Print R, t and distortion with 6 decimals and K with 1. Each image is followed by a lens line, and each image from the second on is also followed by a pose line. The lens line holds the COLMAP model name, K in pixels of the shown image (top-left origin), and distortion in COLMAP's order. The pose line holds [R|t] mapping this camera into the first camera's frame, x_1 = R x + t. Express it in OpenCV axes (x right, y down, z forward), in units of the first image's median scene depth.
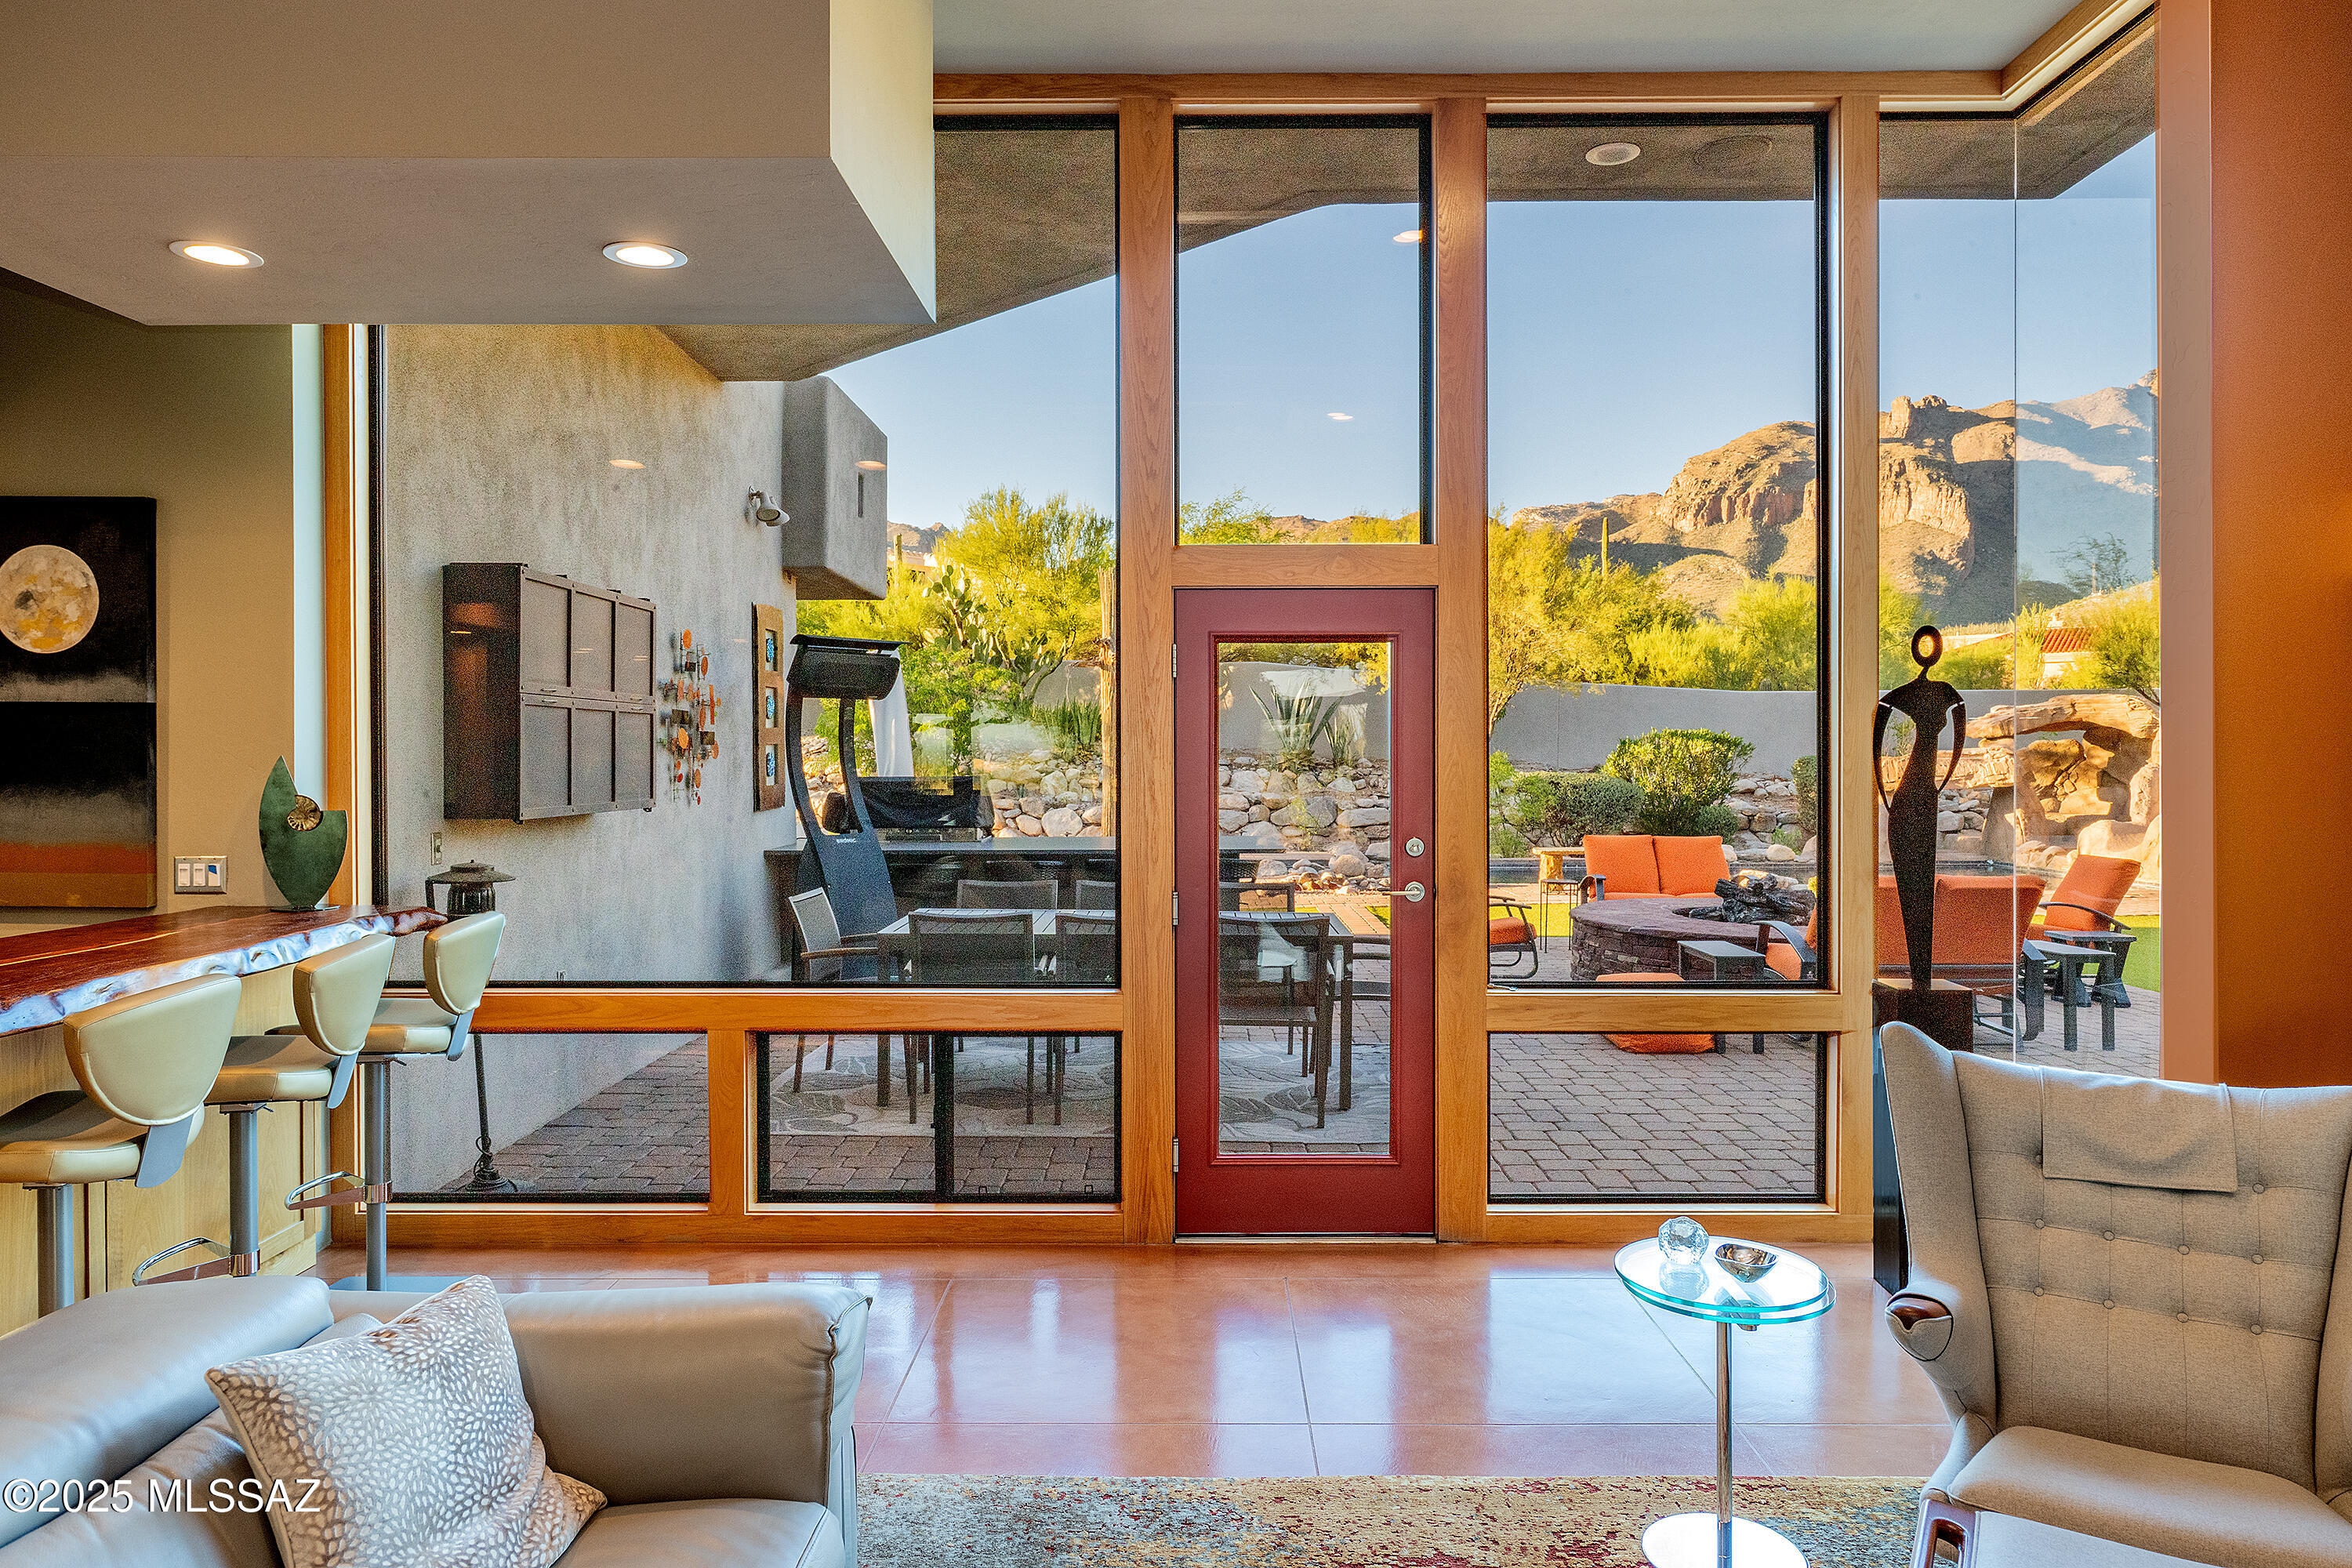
lens RADIAL K [[1479.6, 0, 1178.8], [0, 1479.6, 784.2], [0, 0, 1]] dist [-0.000076, 0.002756]
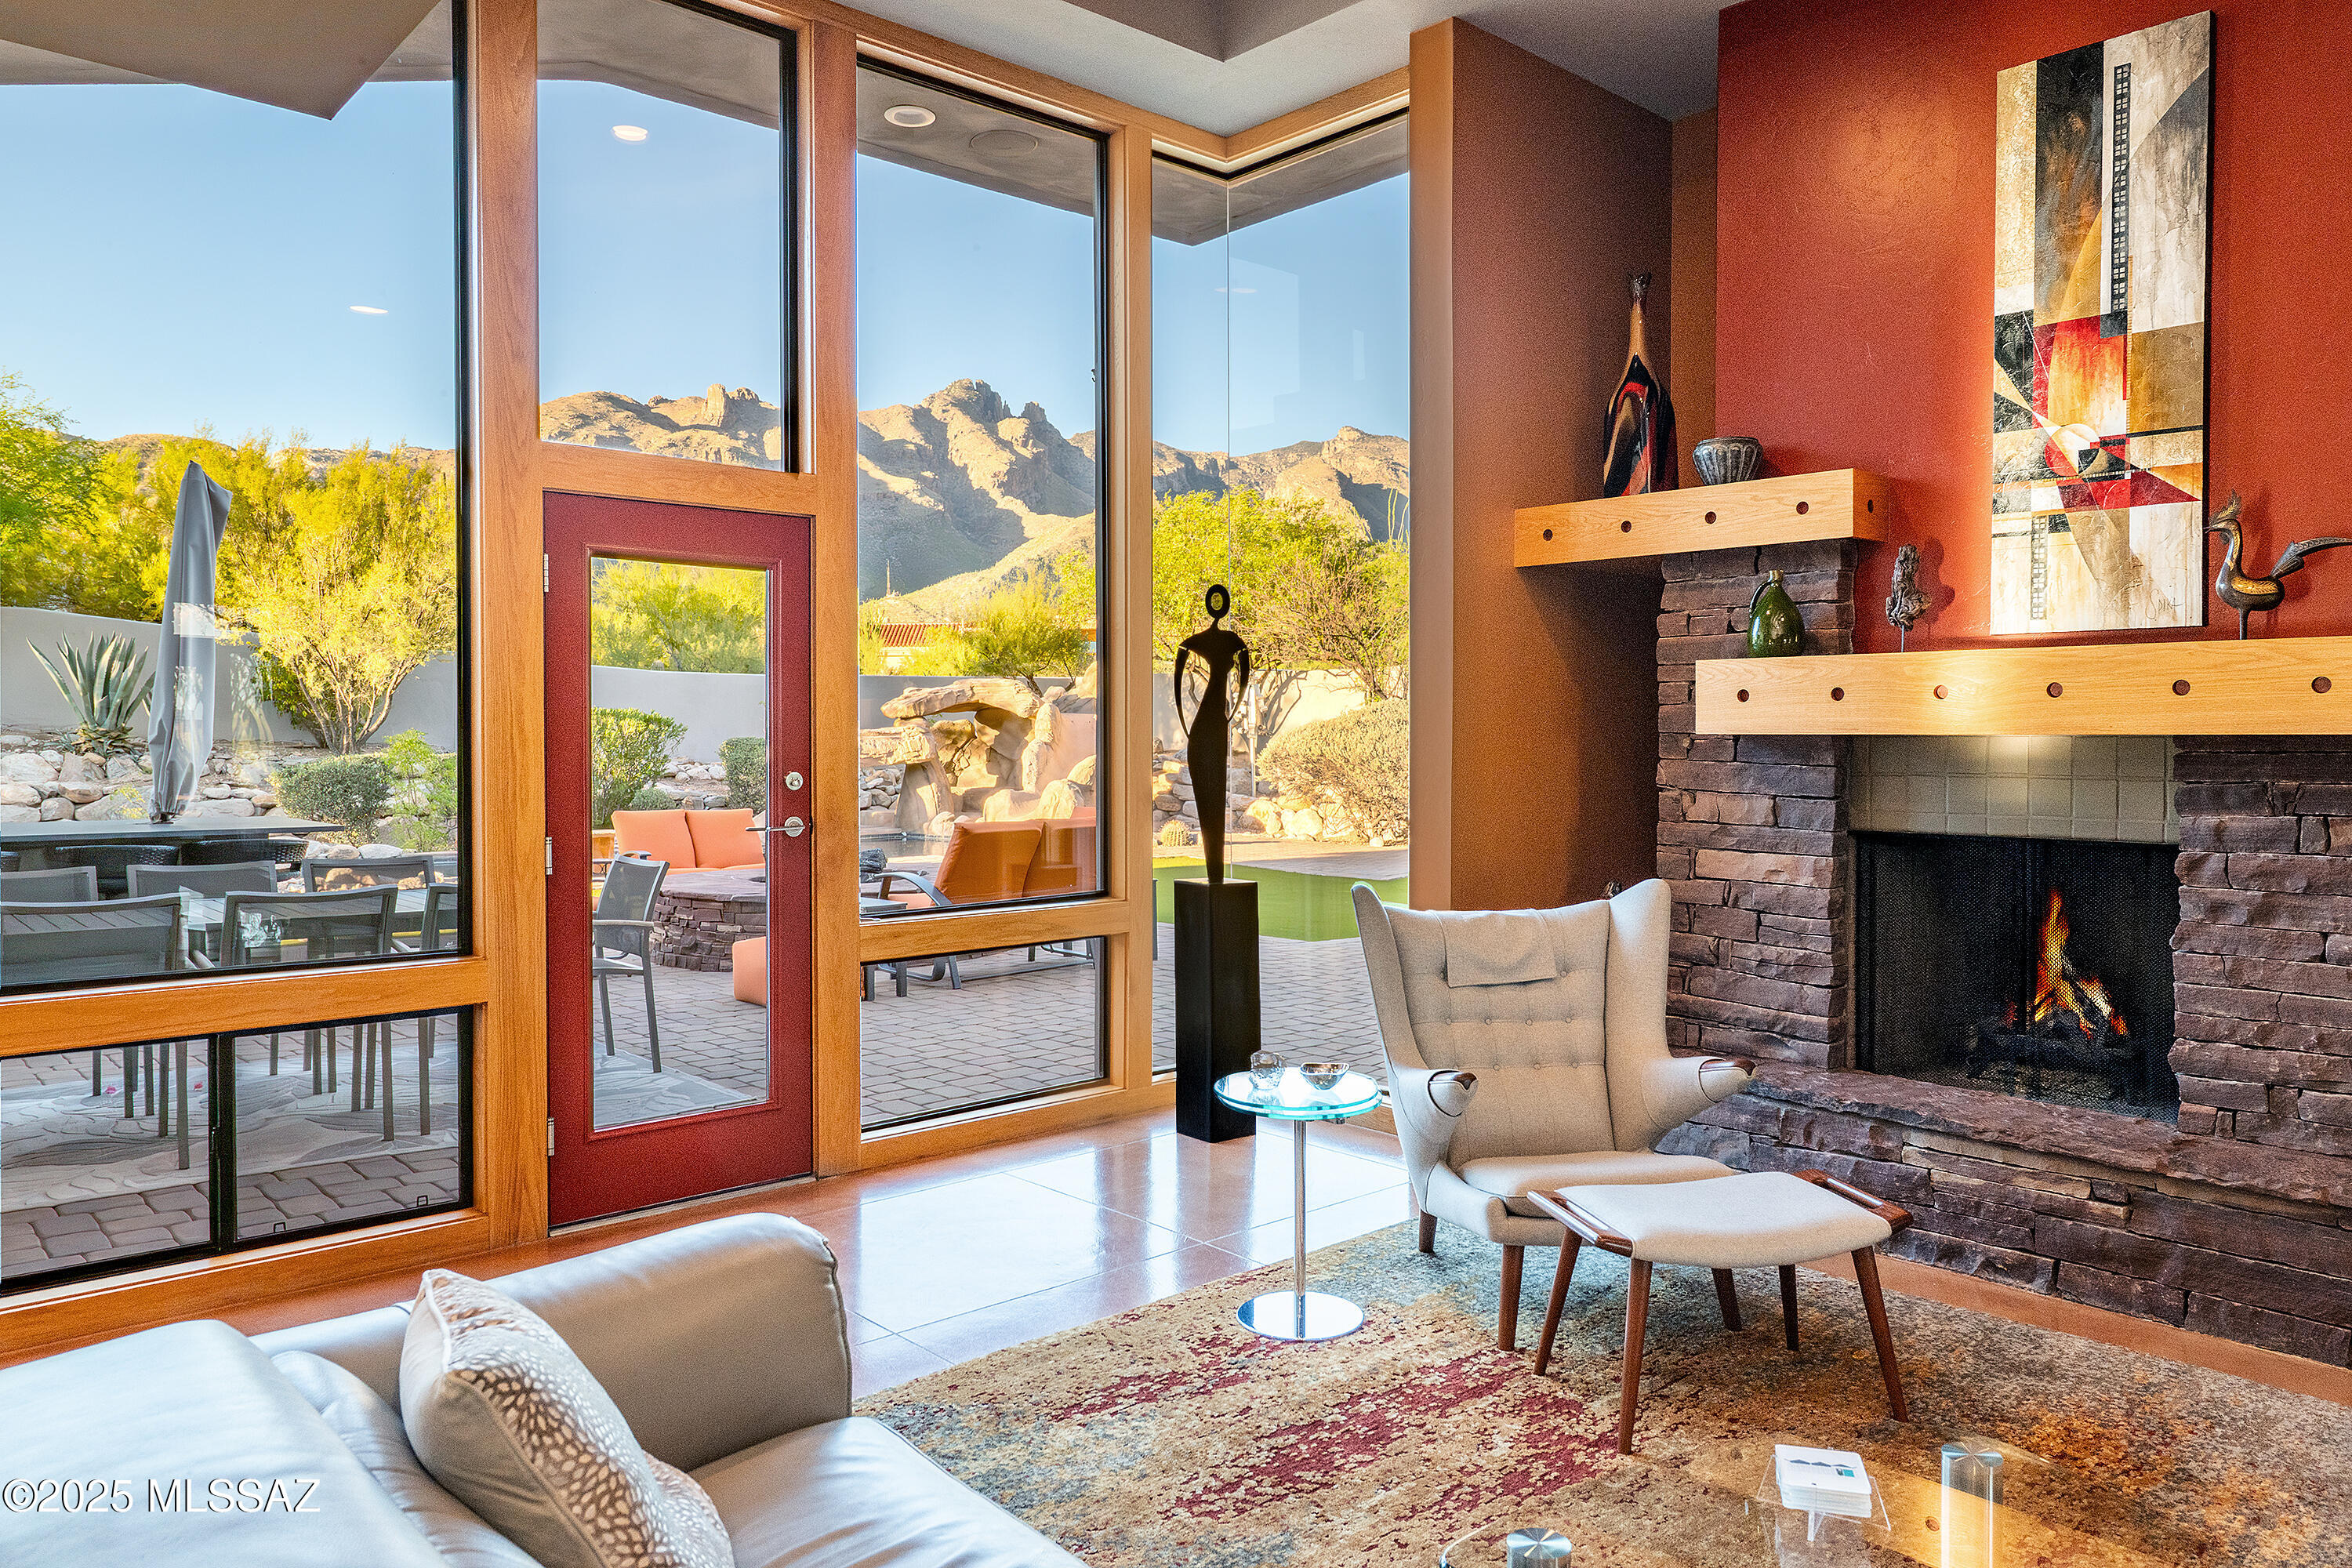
lens RADIAL K [[1593.0, 0, 1176.0], [0, 1593.0, 784.0], [0, 0, 1]] dist [-0.004070, 0.001269]
pose [[0.741657, -0.017248, 0.670557, -0.329557], [0.014305, 0.999849, 0.009896, 0.035147], [-0.670627, 0.002252, 0.741792, 0.048414]]
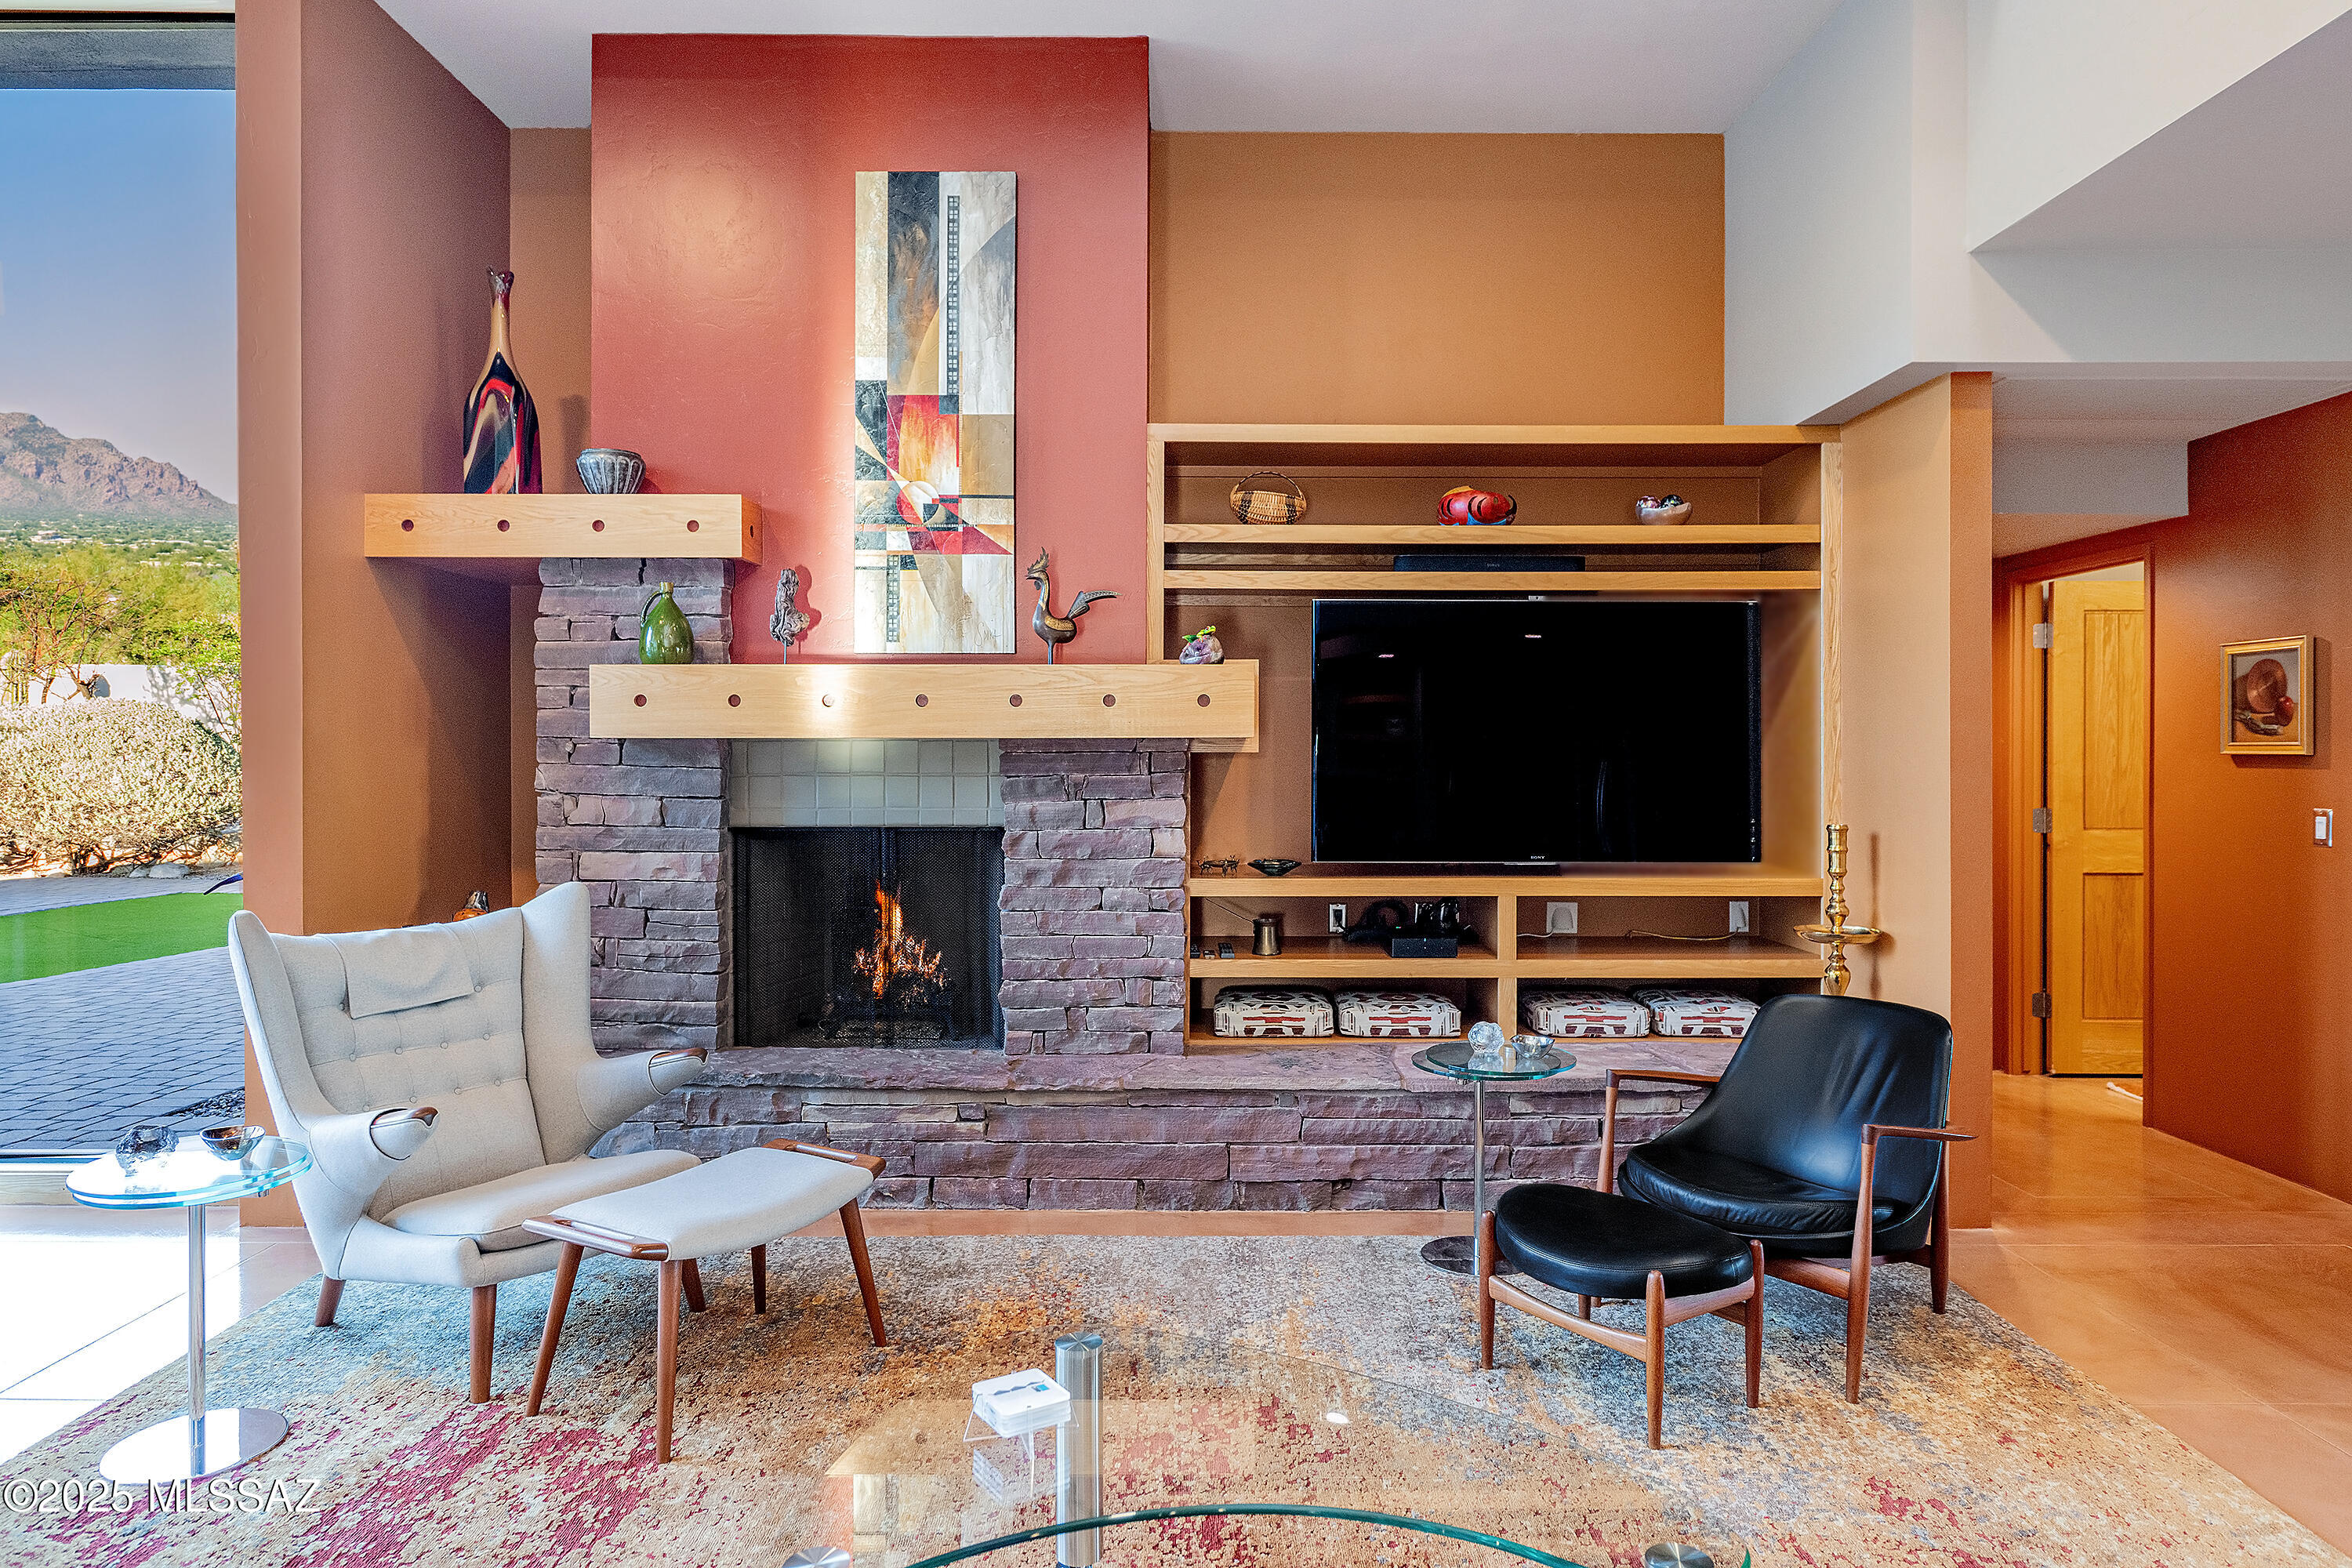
lens RADIAL K [[1460.6, 0, 1182.8], [0, 1460.6, 774.6], [0, 0, 1]] dist [-0.005201, 0.002393]
pose [[-0.000034, -0.010877, 0.999941, -0.342389], [0.024701, 0.999636, 0.010874, 0.040600], [-0.999695, 0.024700, 0.000235, 0.182980]]
